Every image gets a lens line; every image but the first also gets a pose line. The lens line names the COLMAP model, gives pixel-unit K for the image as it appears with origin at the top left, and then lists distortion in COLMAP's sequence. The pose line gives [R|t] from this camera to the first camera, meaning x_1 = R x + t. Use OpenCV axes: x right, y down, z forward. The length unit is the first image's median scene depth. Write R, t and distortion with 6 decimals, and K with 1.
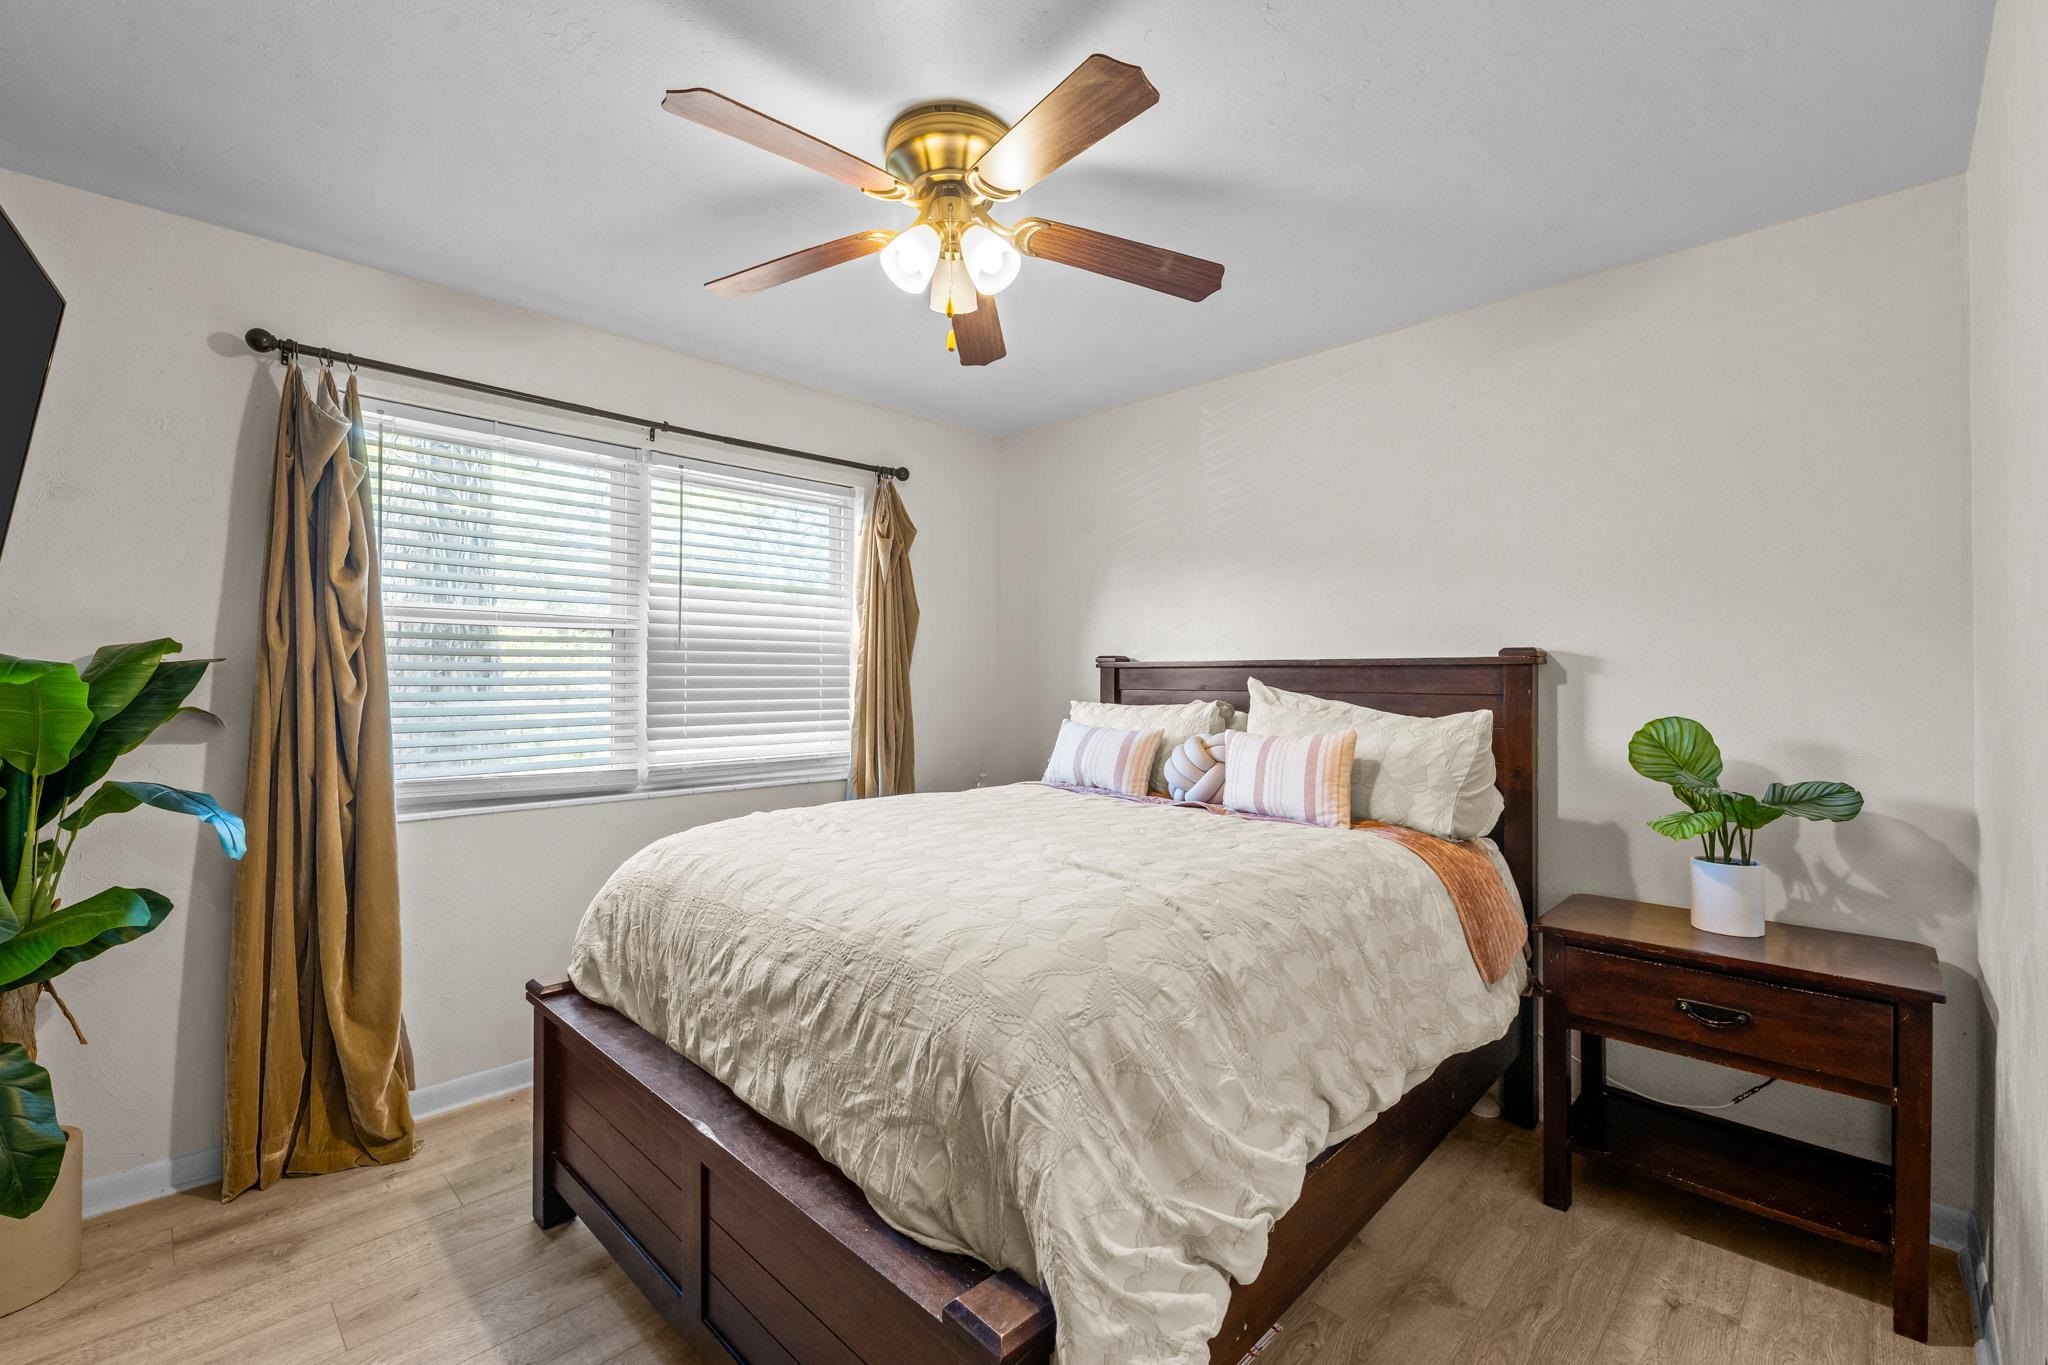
lens RADIAL K [[846.9, 0, 1005.8], [0, 846.9, 681.4], [0, 0, 1]] dist [-0.001883, -0.005293]
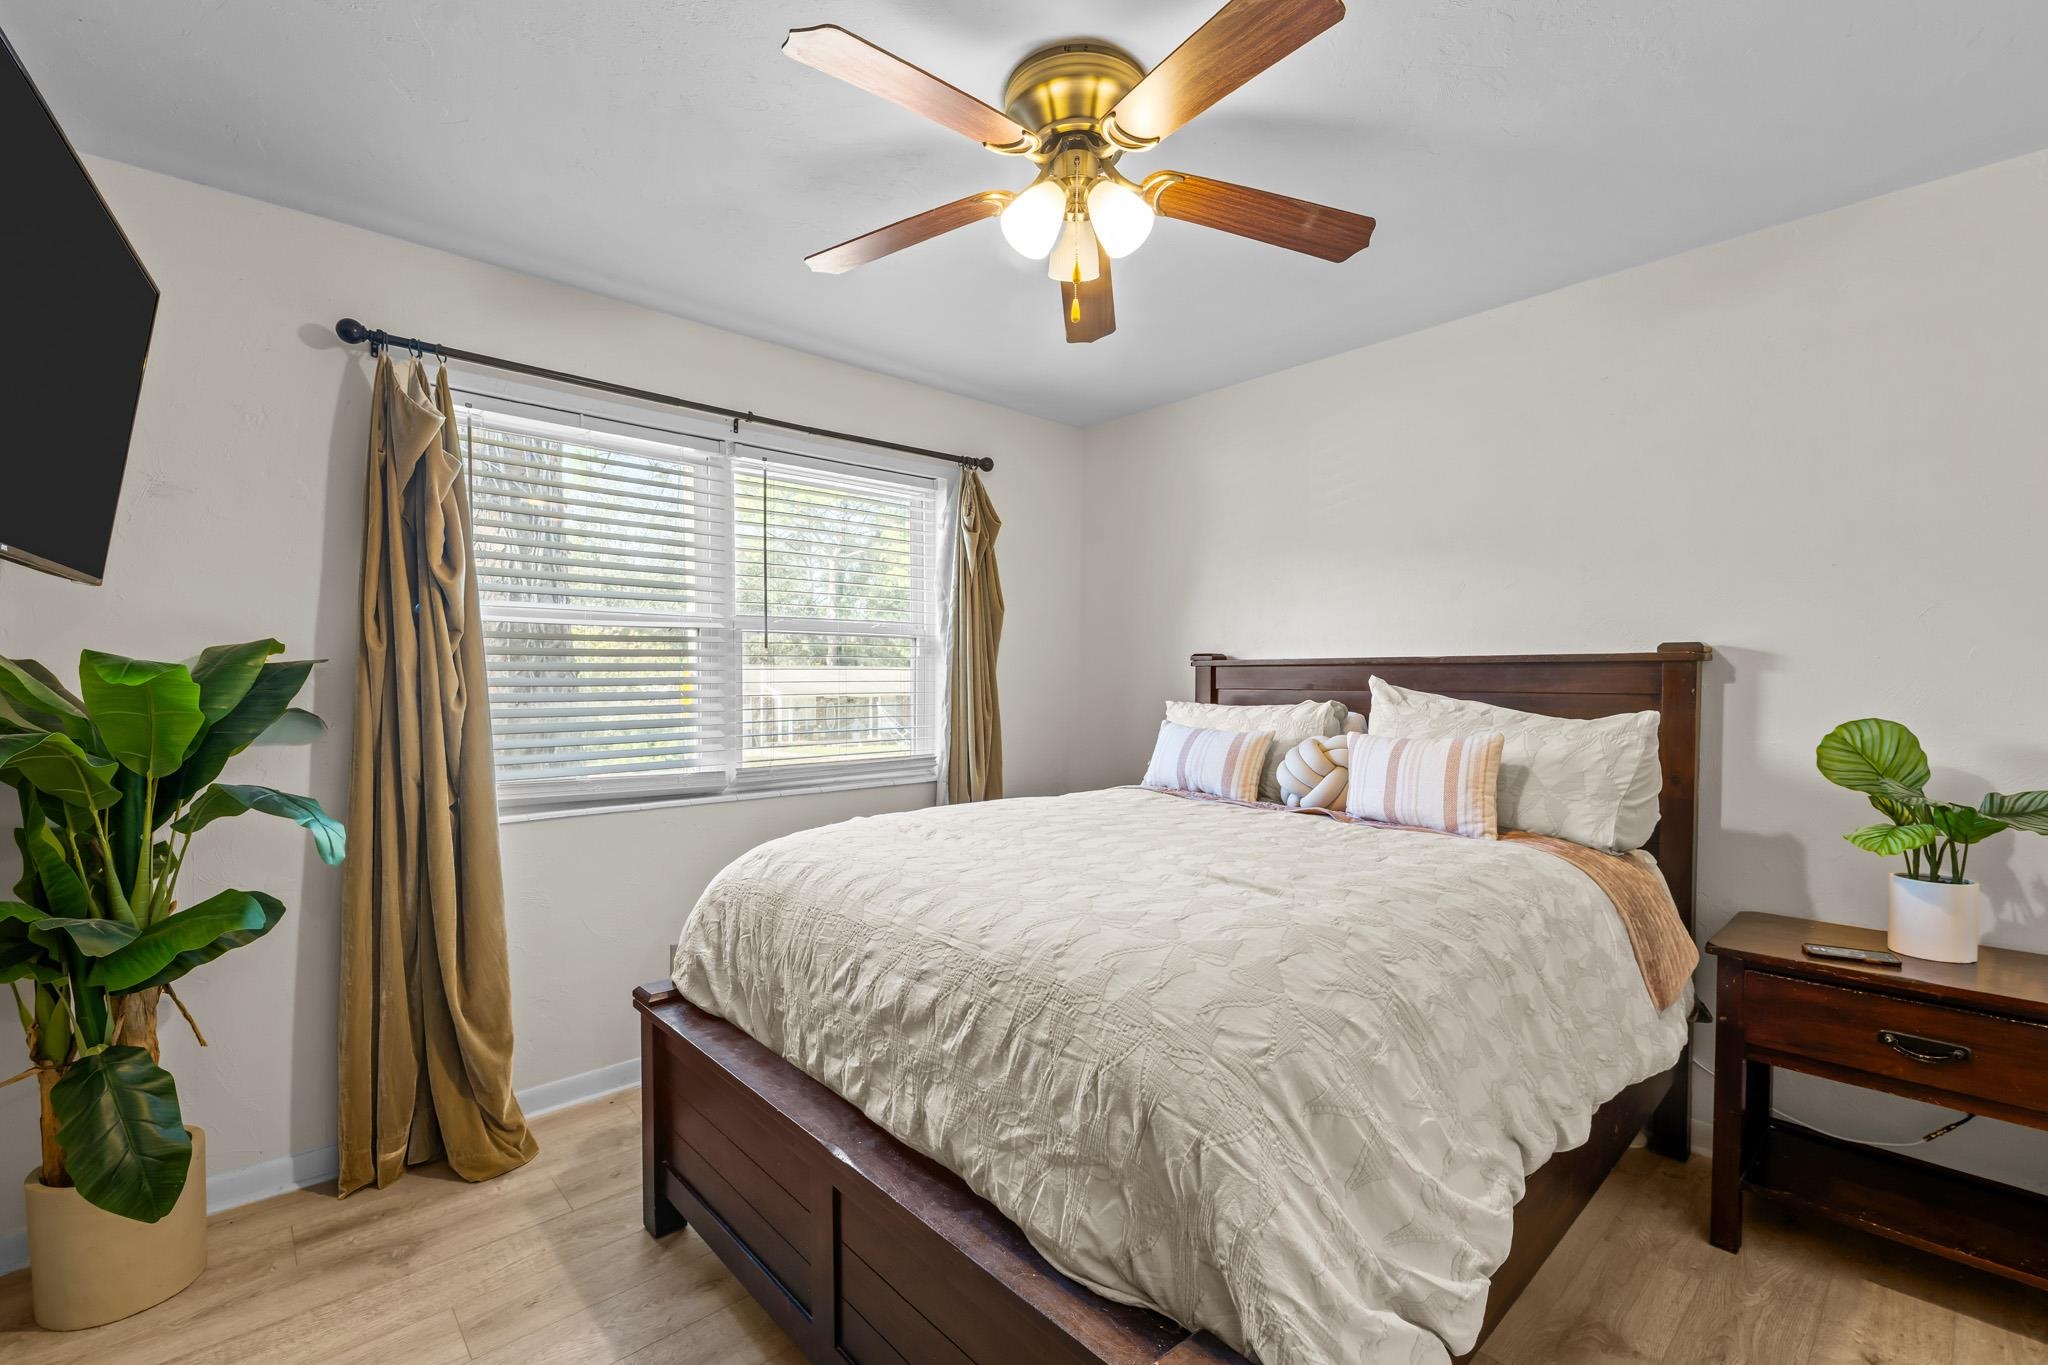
lens RADIAL K [[846.9, 0, 1006.7], [0, 846.9, 710.9], [0, 0, 1]] dist [-0.001883, -0.005293]
pose [[0.998586, -0.000017, -0.053158, -0.089547], [0.001917, 0.999361, 0.035704, -0.000133], [0.053123, -0.035755, 0.997948, 0.061484]]
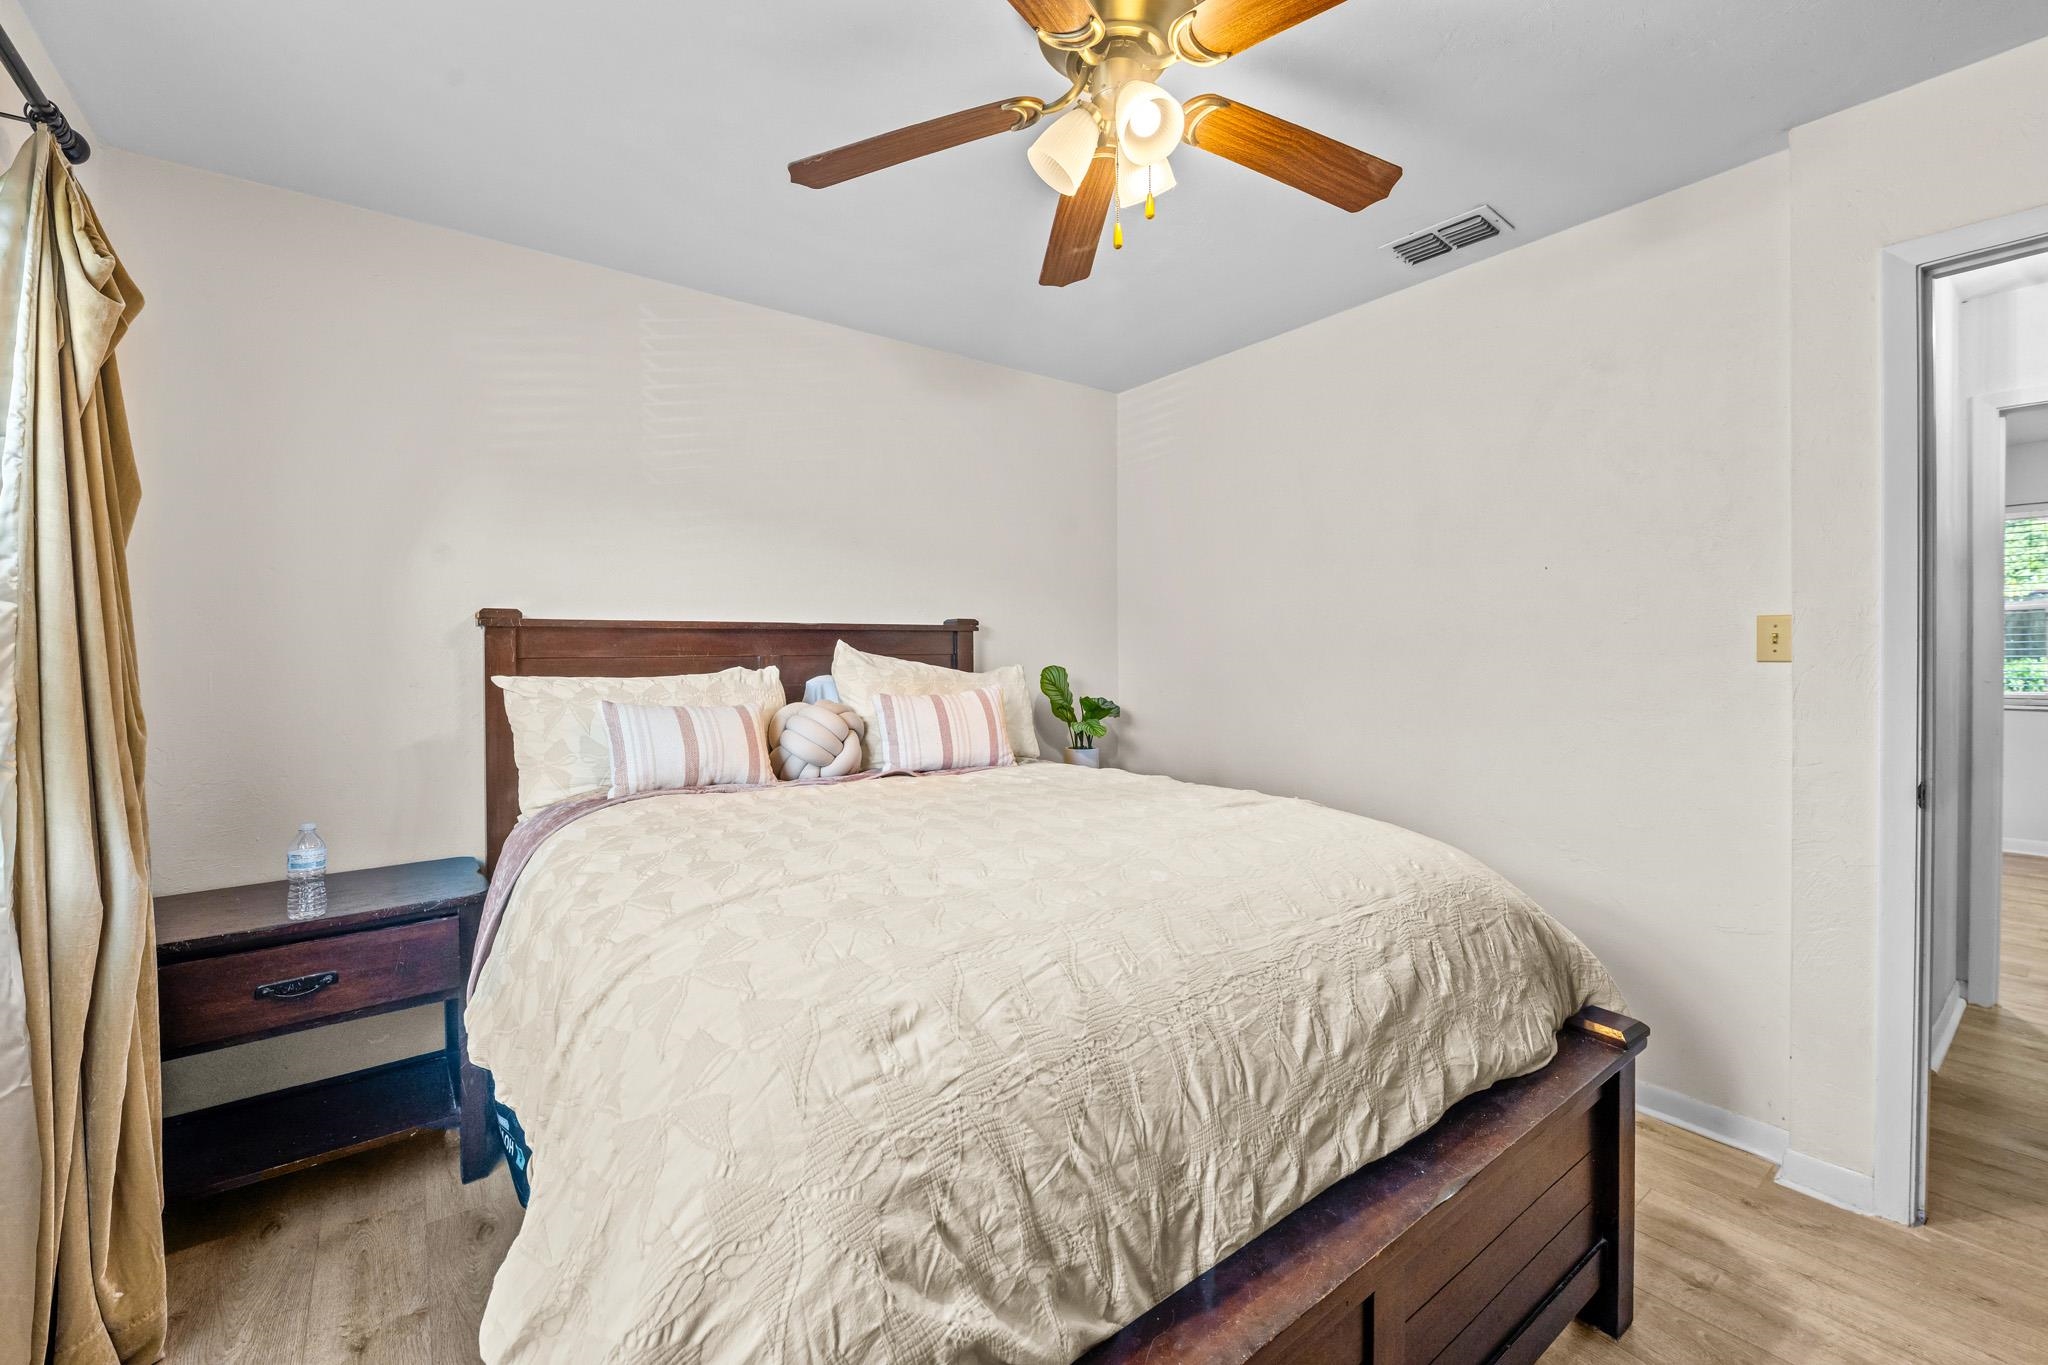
lens RADIAL K [[842.8, 0, 972.3], [0, 842.8, 676.9], [0, 0, 1]] dist [0.005766, 0.000167]
pose [[0.165674, -0.038107, 0.985444, -0.887266], [0.009477, 0.999269, 0.037048, 0.003802], [-0.986135, 0.003201, 0.165914, 0.962239]]
